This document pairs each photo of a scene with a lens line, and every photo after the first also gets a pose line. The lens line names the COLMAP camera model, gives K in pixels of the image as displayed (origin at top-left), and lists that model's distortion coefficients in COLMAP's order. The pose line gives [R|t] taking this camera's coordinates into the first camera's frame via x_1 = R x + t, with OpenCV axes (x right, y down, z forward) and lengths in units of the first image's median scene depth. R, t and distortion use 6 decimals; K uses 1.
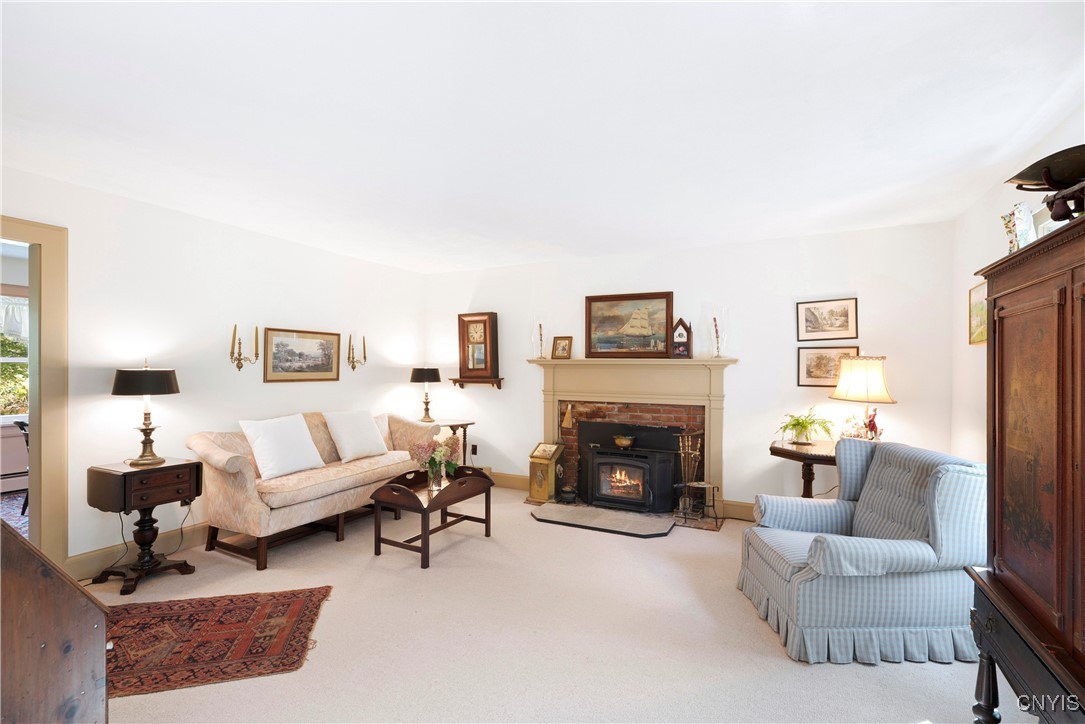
lens RADIAL K [[499.8, 0, 535.0], [0, 499.8, 370.1], [0, 0, 1]] dist [0.010955, -0.001793]
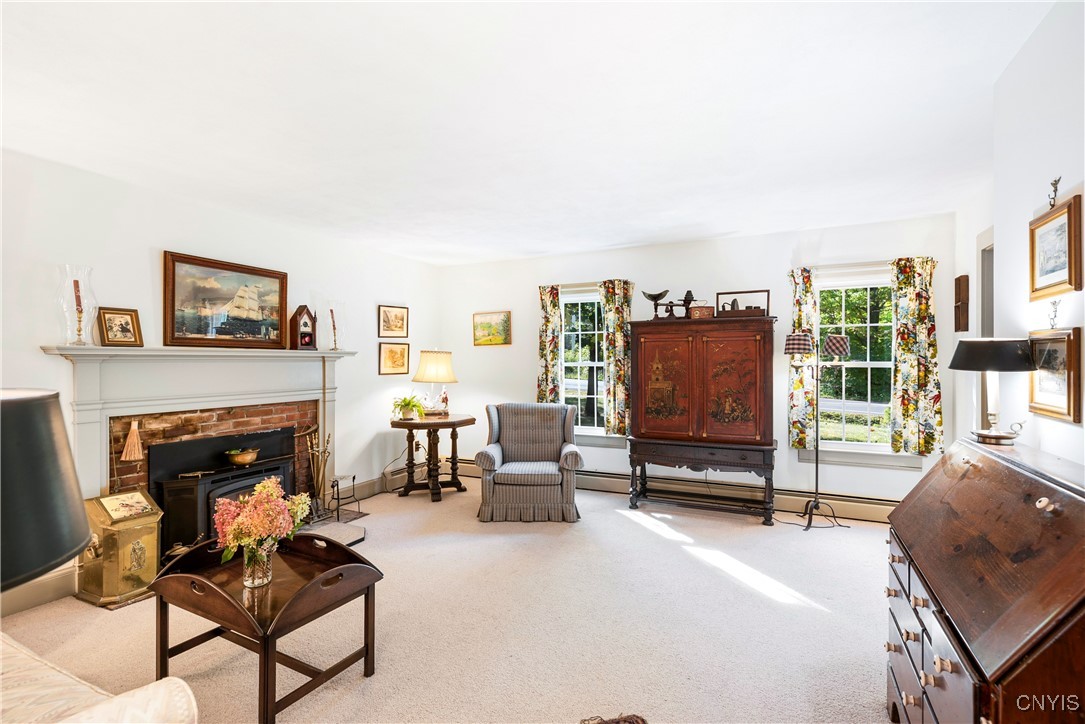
lens RADIAL K [[540.1, 0, 535.8], [0, 540.1, 355.9], [0, 0, 1]] dist [0.014022, -0.002308]
pose [[-0.056953, 0.003368, 0.998371, -0.677732], [0.007717, 0.999966, -0.002933, -0.005711], [-0.998347, 0.007537, -0.056977, 0.603618]]
